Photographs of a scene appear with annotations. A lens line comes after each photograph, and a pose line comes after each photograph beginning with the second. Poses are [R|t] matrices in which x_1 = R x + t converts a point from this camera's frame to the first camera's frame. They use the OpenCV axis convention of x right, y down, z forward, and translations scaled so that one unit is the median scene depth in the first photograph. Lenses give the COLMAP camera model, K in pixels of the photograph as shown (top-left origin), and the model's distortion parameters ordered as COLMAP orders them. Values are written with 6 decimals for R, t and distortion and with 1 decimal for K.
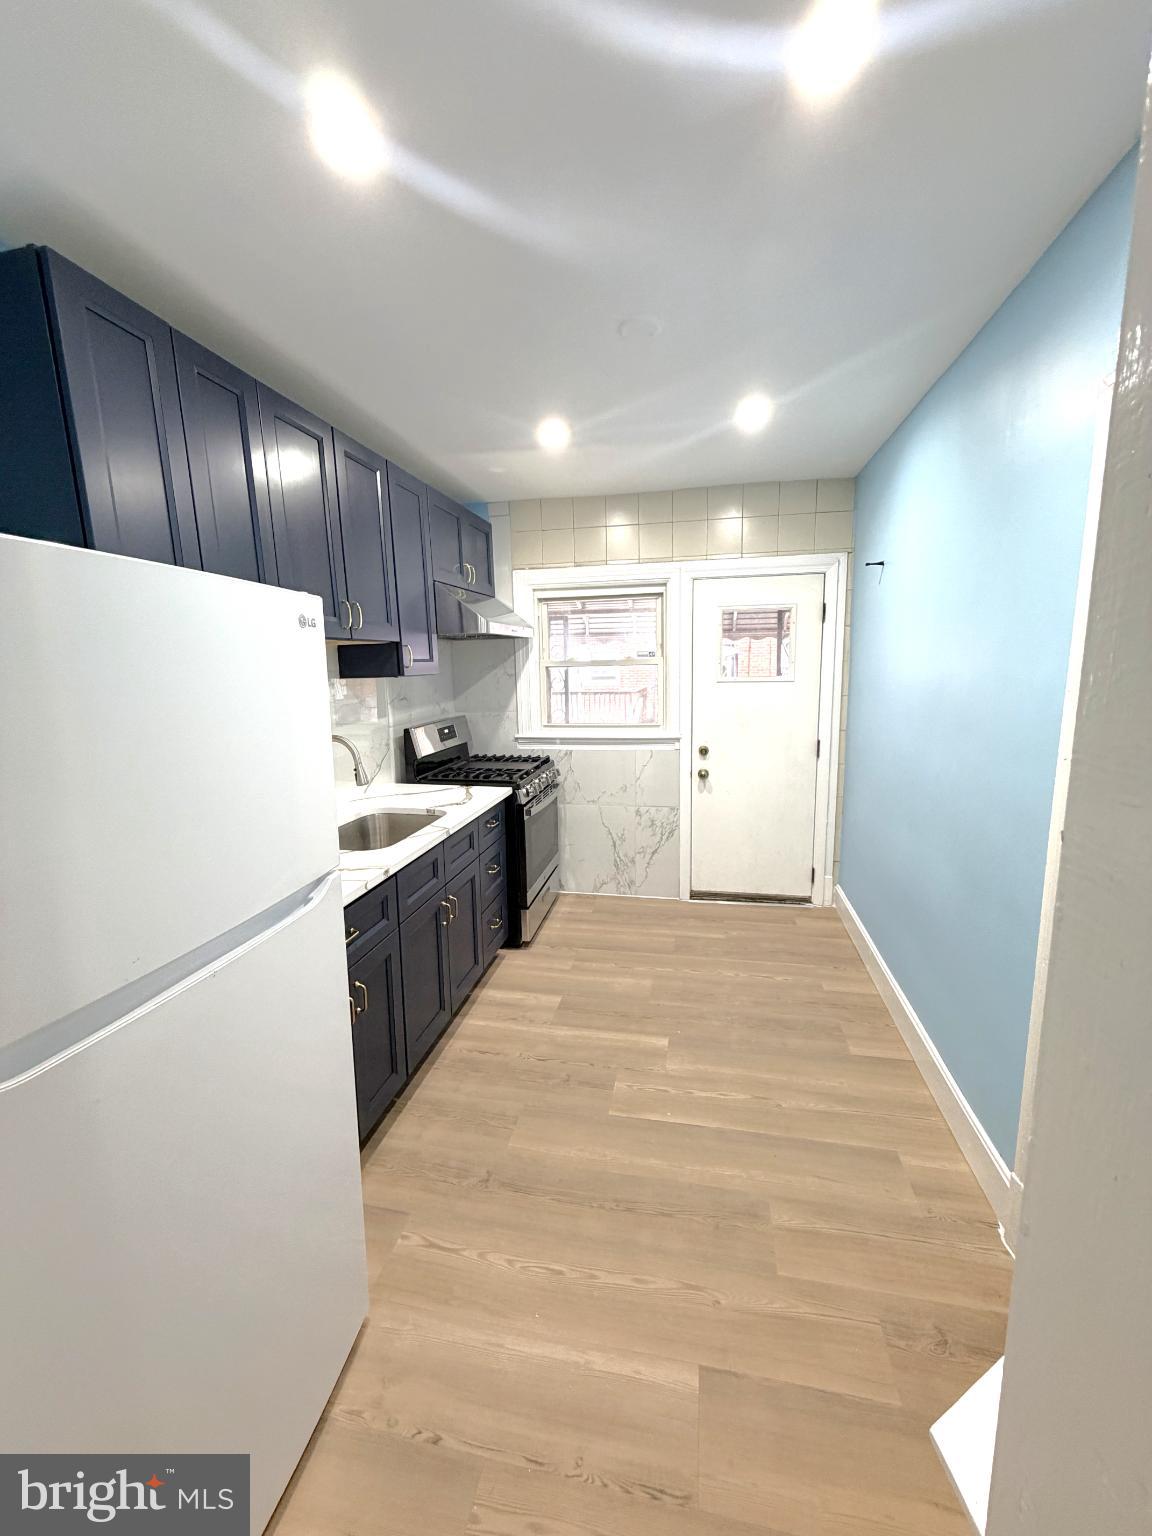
lens RADIAL K [[613.0, 0, 579.0], [0, 613.0, 763.0], [0, 0, 1]] dist [0.000727, -0.000142]
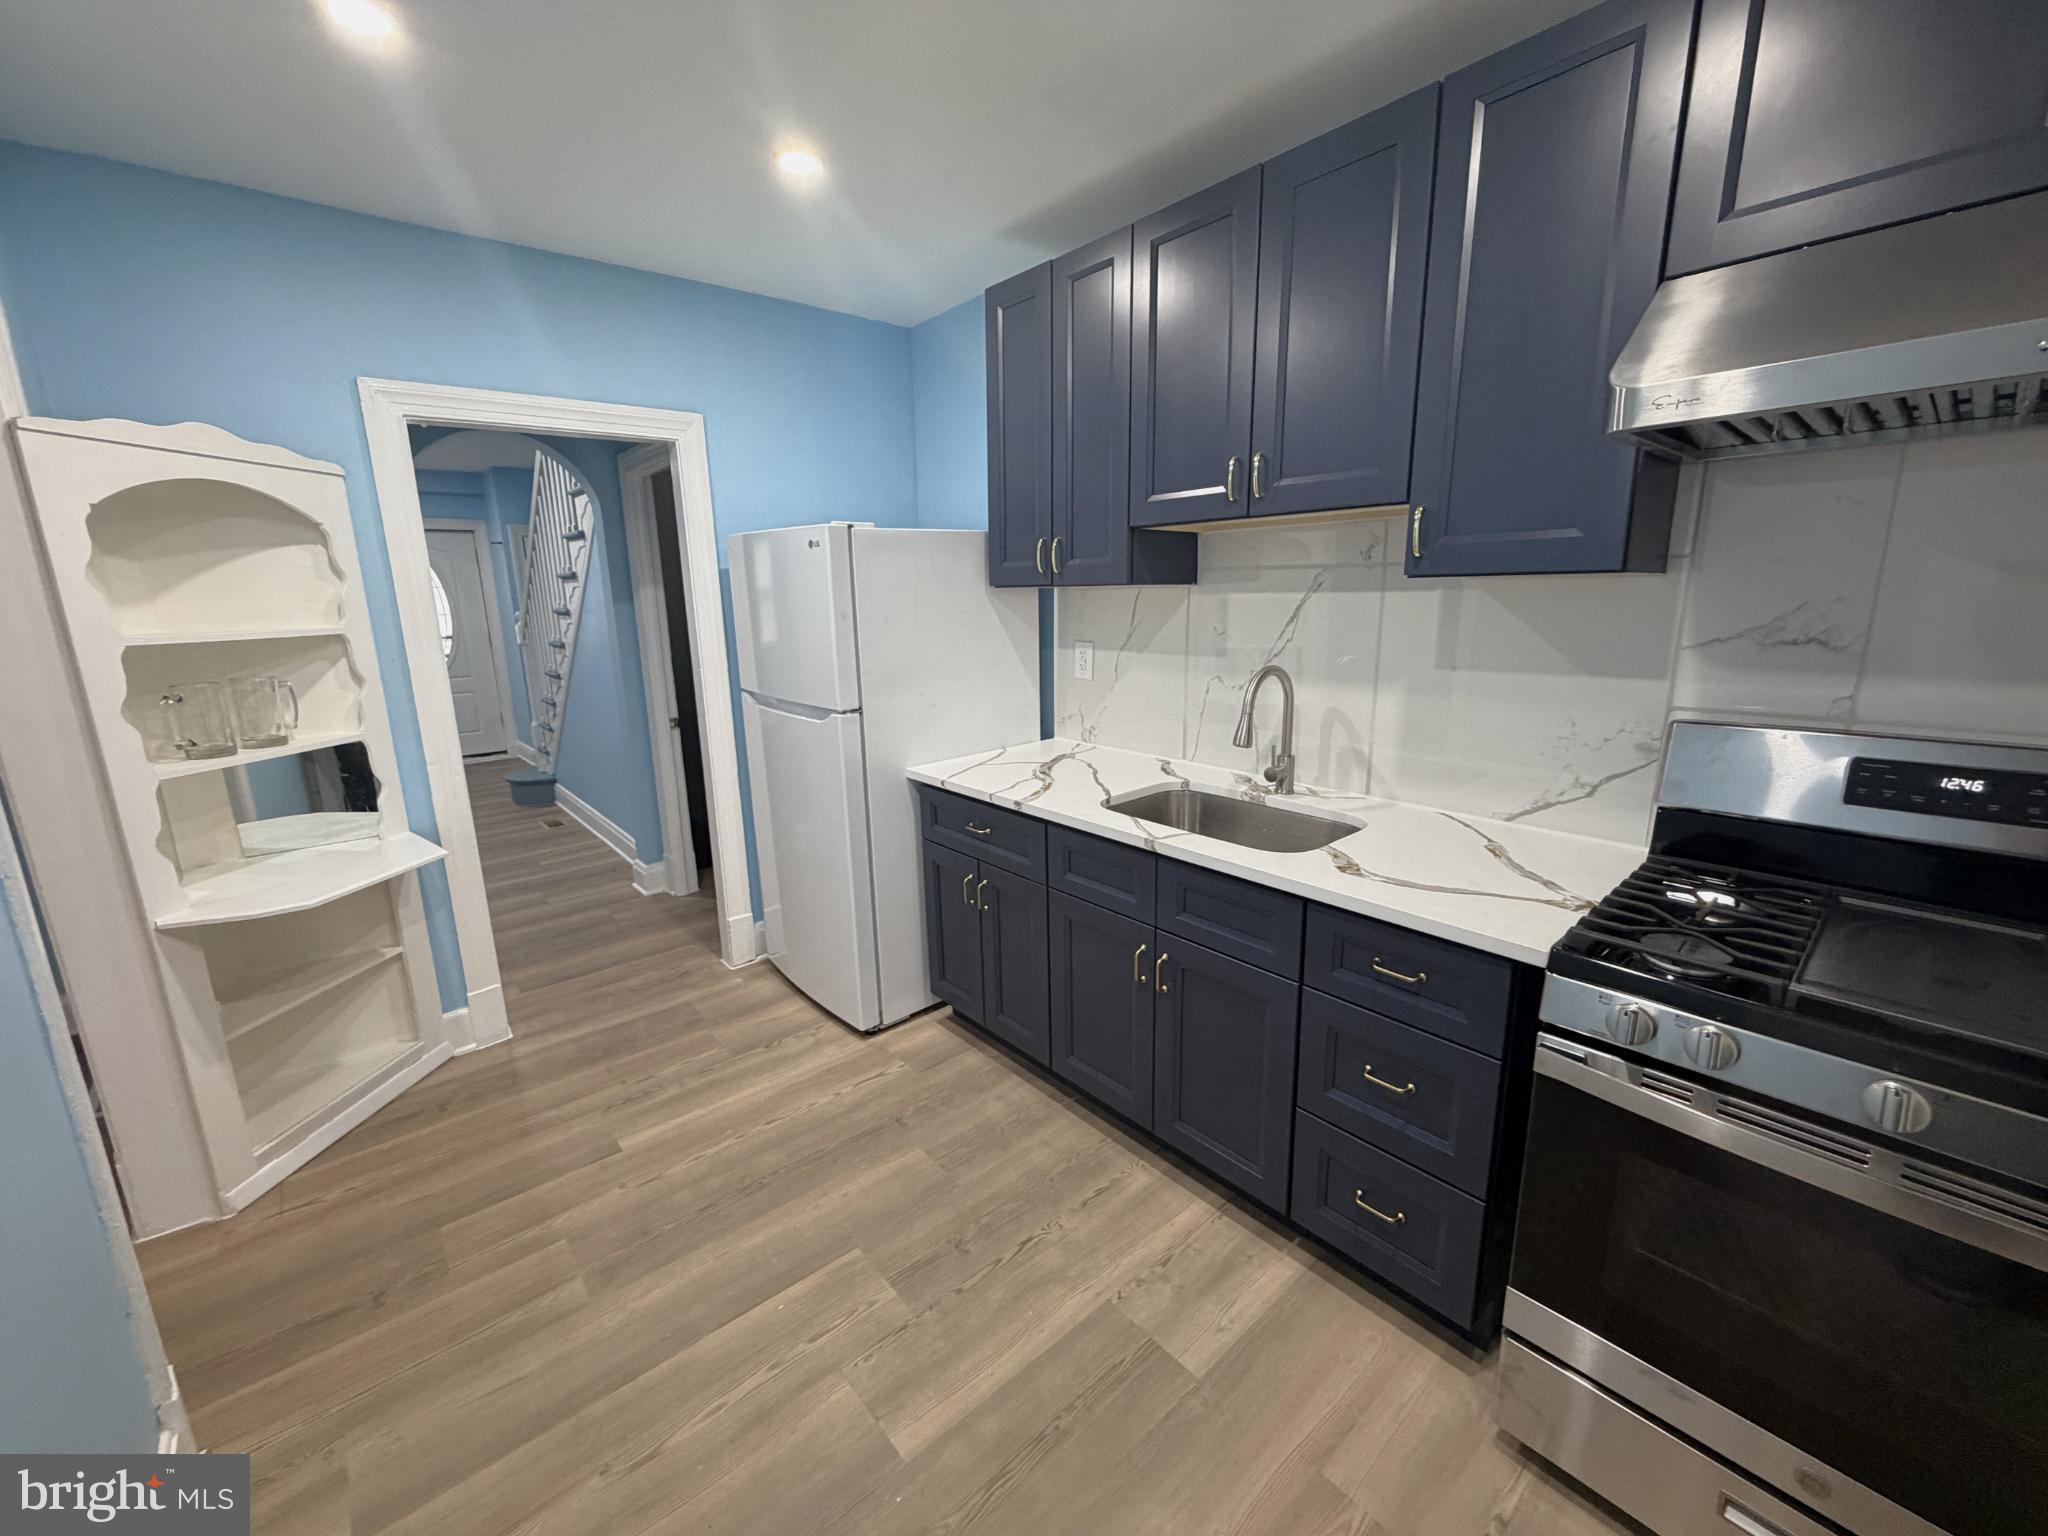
lens RADIAL K [[817.3, 0, 1018.8], [0, 817.3, 763.5], [0, 0, 1]] dist [0.000727, -0.000142]
pose [[-0.613137, 0.196840, -0.765060, 0.323578], [-0.098395, 0.941888, 0.321192, -0.143439], [0.783825, 0.272213, -0.558138, 0.930100]]
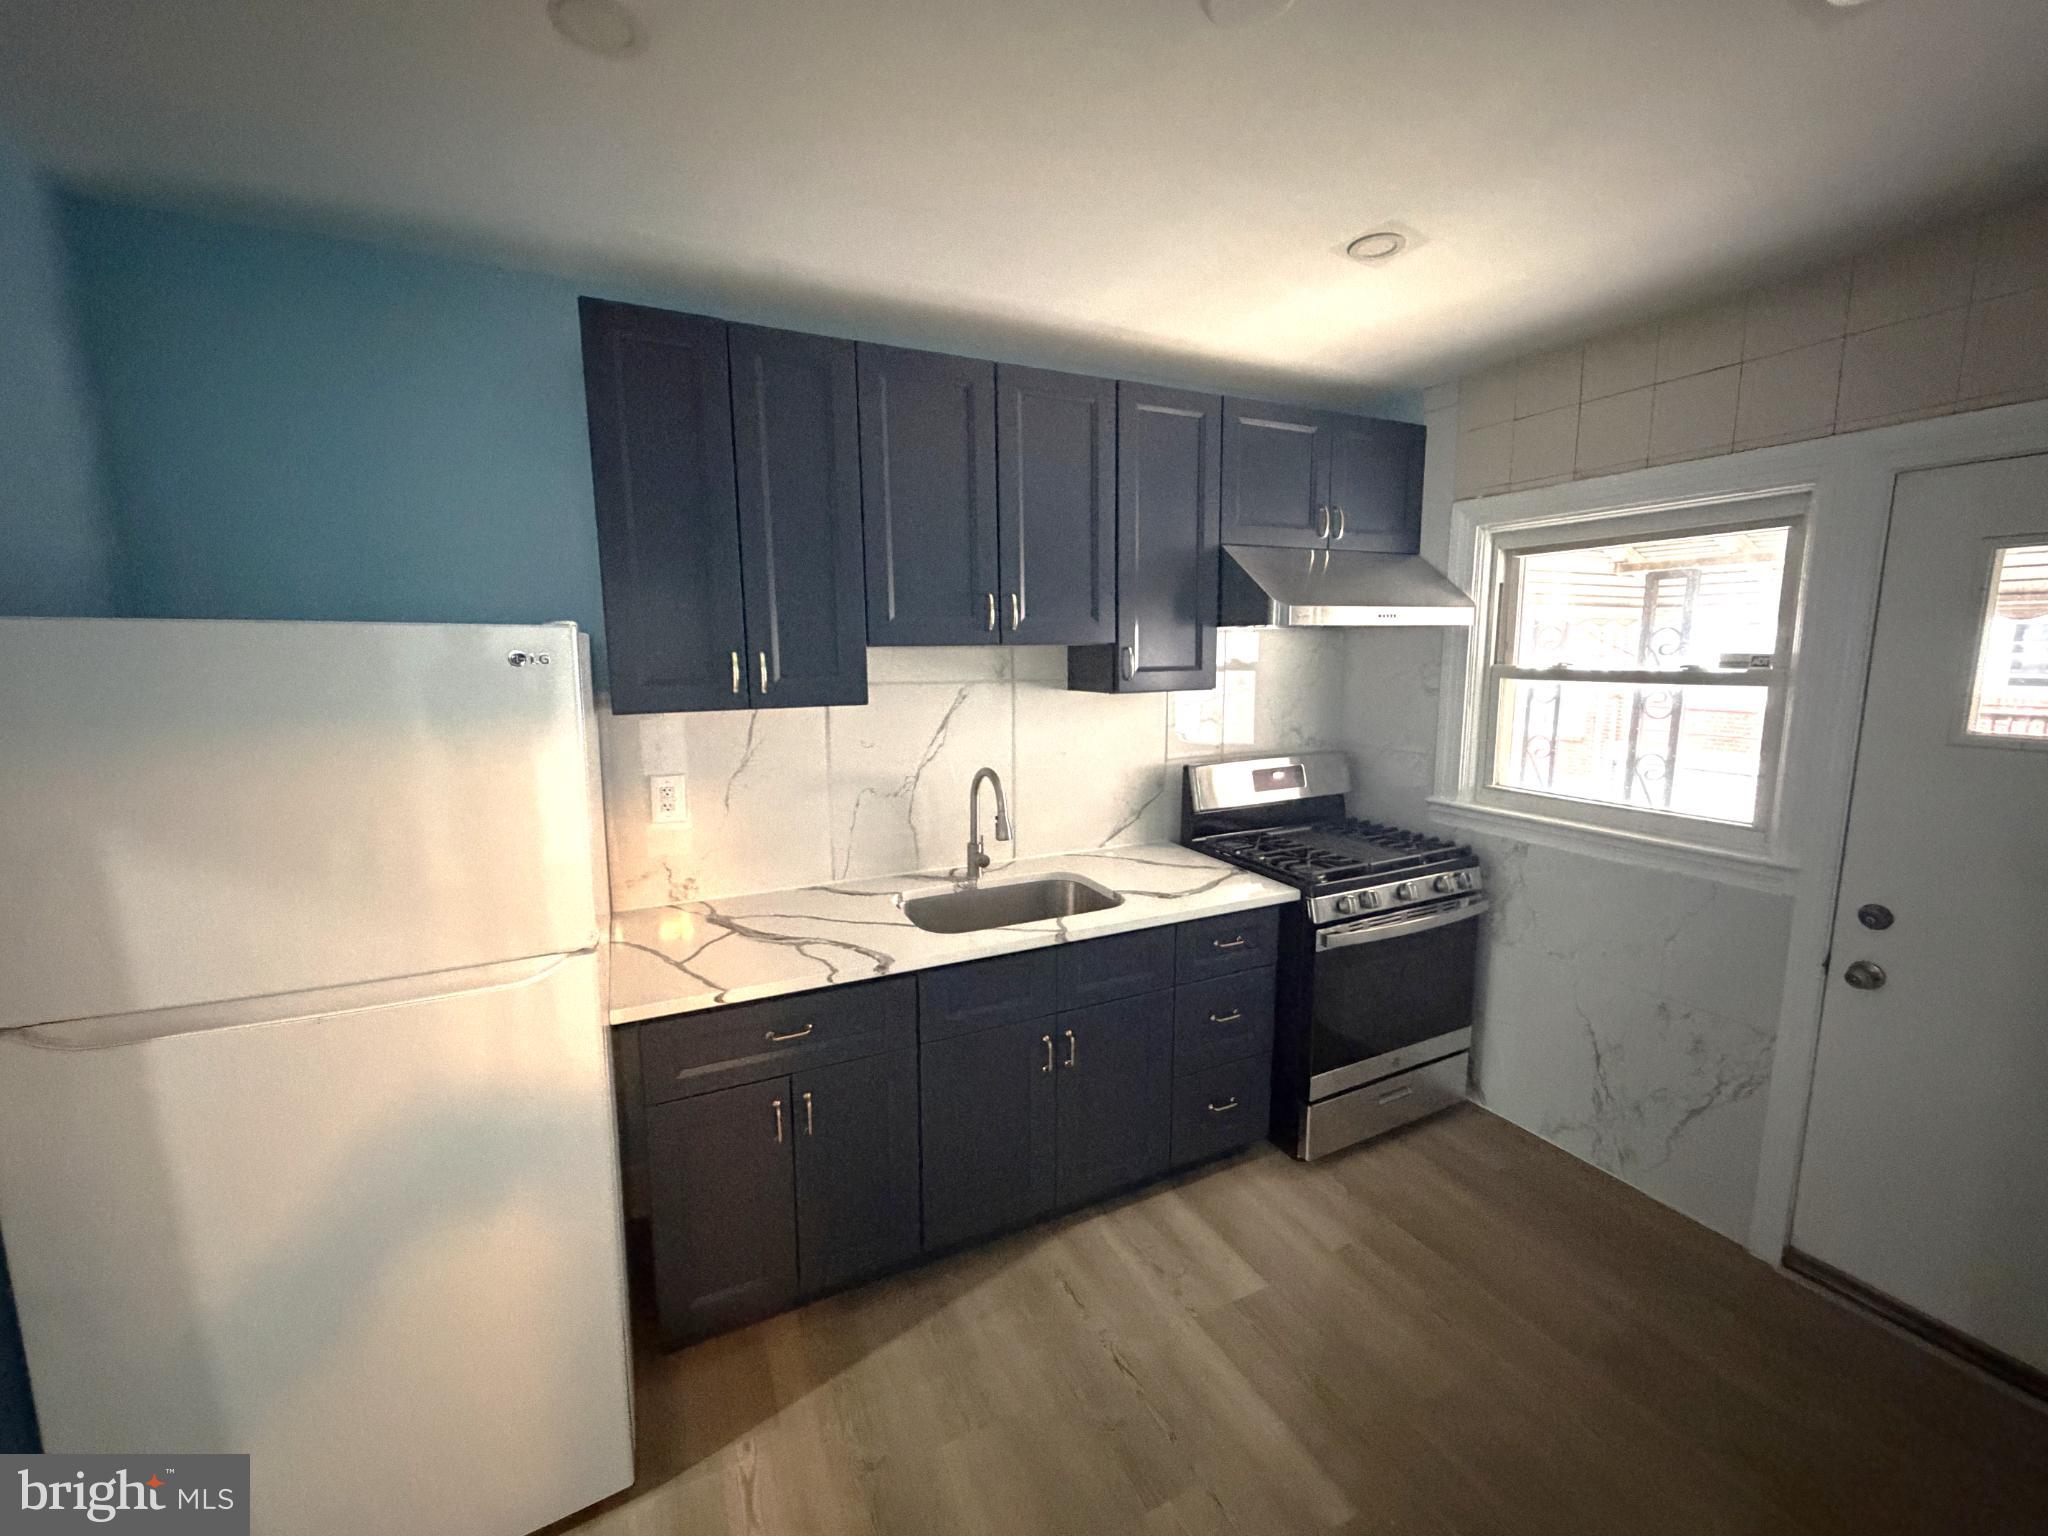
lens RADIAL K [[817.3, 0, 1018.8], [0, 817.3, 763.5], [0, 0, 1]] dist [0.000727, -0.000142]
pose [[0.606333, 0.128086, -0.784828, 0.299187], [-0.132532, 0.989416, 0.059084, -0.083131], [0.784089, 0.068190, 0.616891, 0.287082]]
